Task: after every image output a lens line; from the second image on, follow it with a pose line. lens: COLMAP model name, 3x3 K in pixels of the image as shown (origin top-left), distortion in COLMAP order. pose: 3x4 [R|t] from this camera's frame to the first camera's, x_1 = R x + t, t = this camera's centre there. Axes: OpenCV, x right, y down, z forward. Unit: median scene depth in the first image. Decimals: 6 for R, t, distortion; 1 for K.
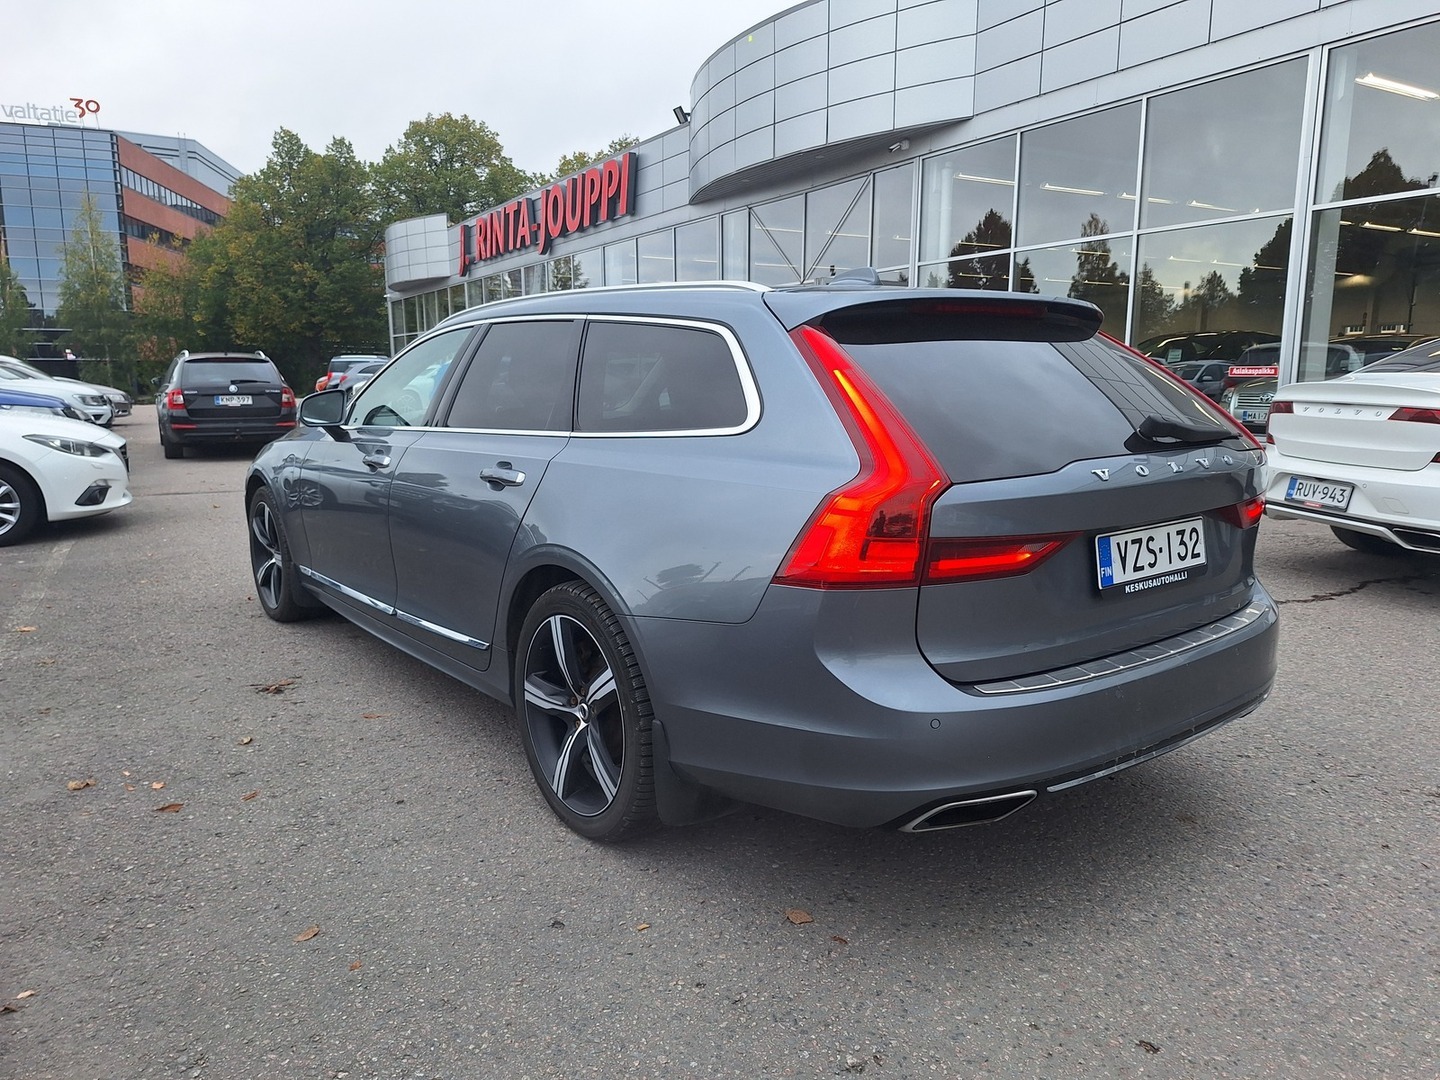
lens RADIAL K [[1007.3, 0, 706.0], [0, 1007.3, 553.2], [0, 0, 1]] dist [0.066473, -0.067890]
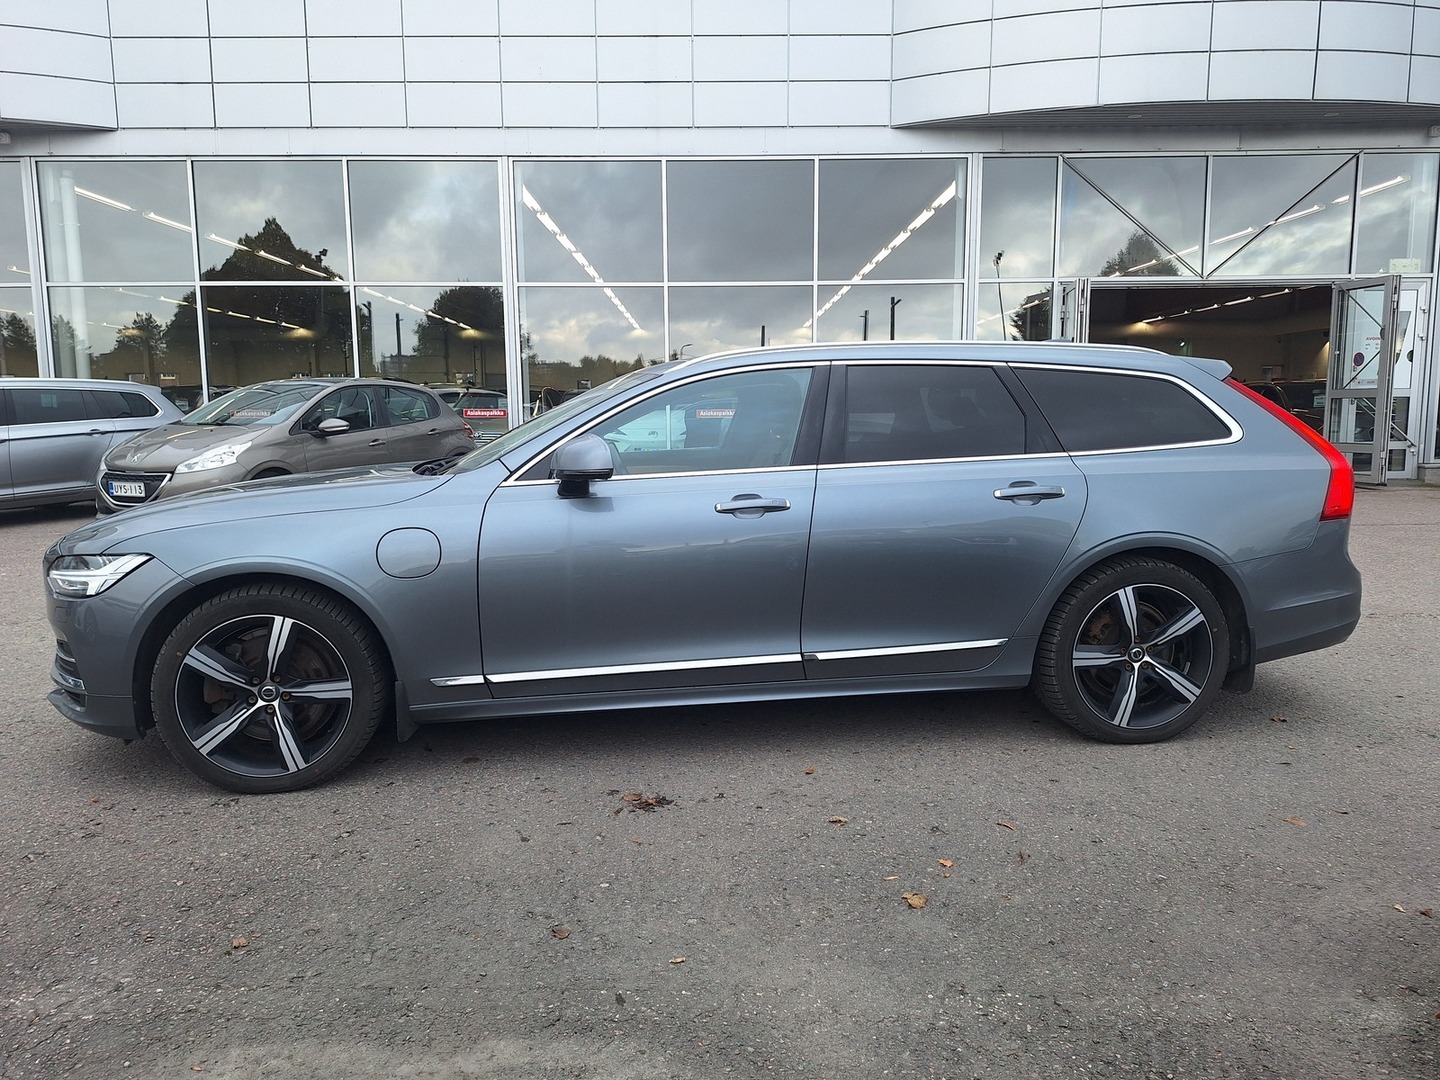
lens RADIAL K [[1007.3, 0, 704.4], [0, 1007.3, 553.1], [0, 0, 1]] dist [0.066473, -0.067890]
pose [[0.491808, -0.124212, 0.861798, -0.821098], [0.158915, 0.985952, 0.051417, -0.073779], [-0.856079, 0.111666, 0.504639, 0.411719]]
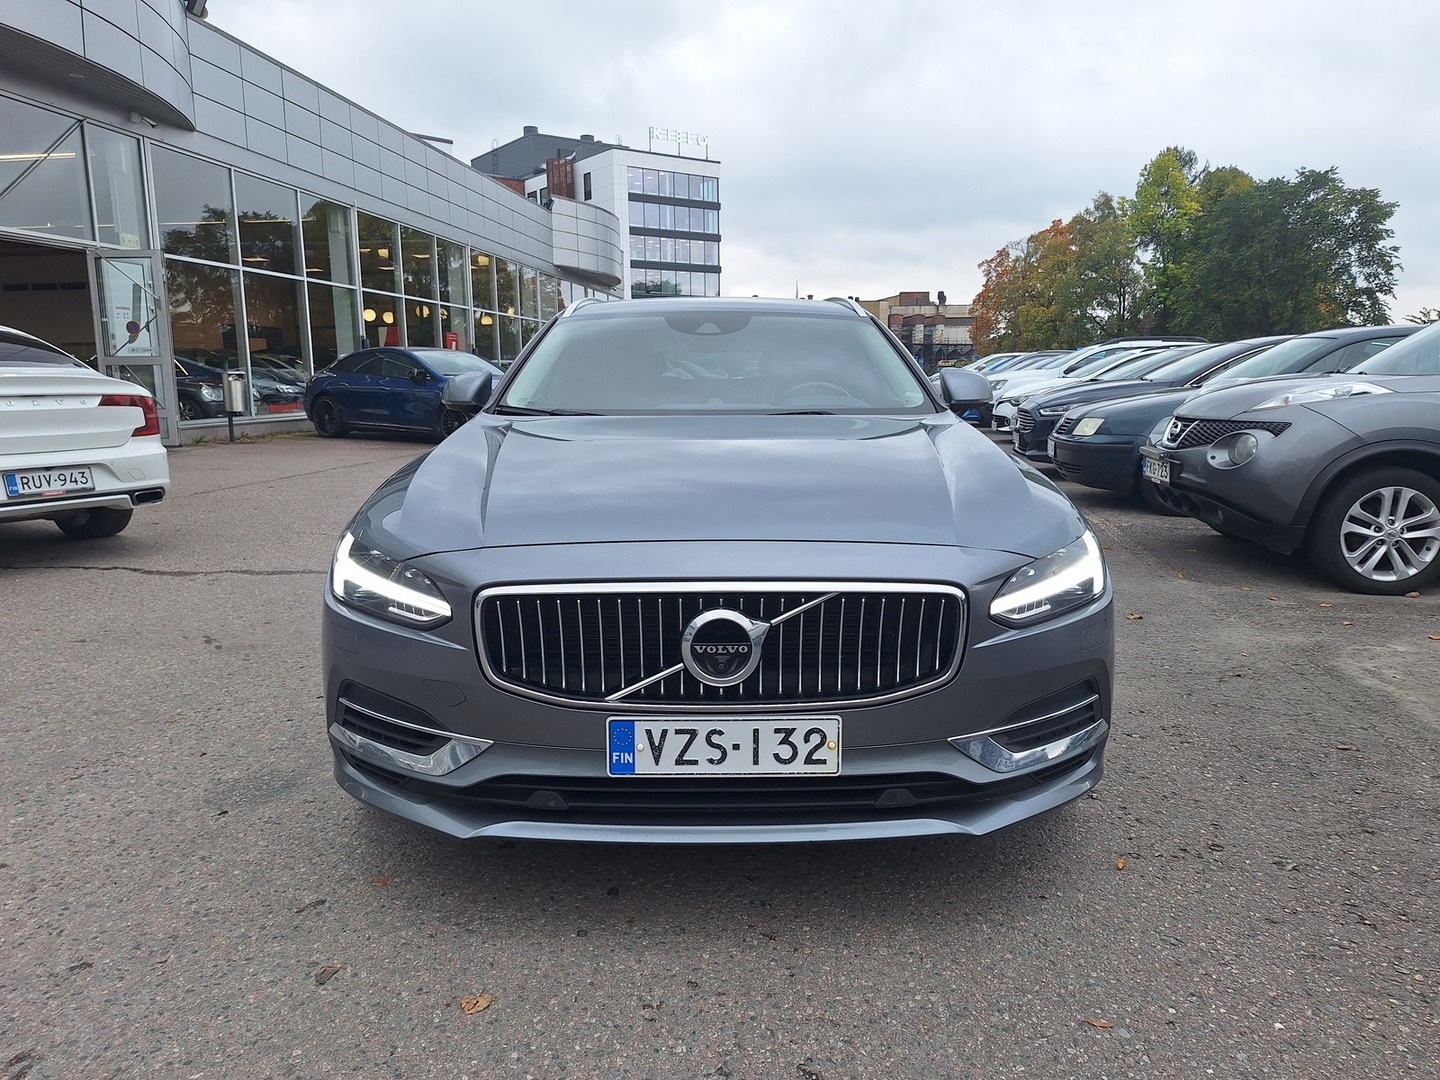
lens RADIAL K [[1007.3, 0, 731.2], [0, 1007.3, 542.5], [0, 0, 1]] dist [0.066473, -0.067890]
pose [[-0.812773, -0.087454, 0.575978, -0.590713], [0.110417, 0.947624, 0.299694, -0.245750], [-0.572020, 0.307181, -0.760547, 1.476606]]
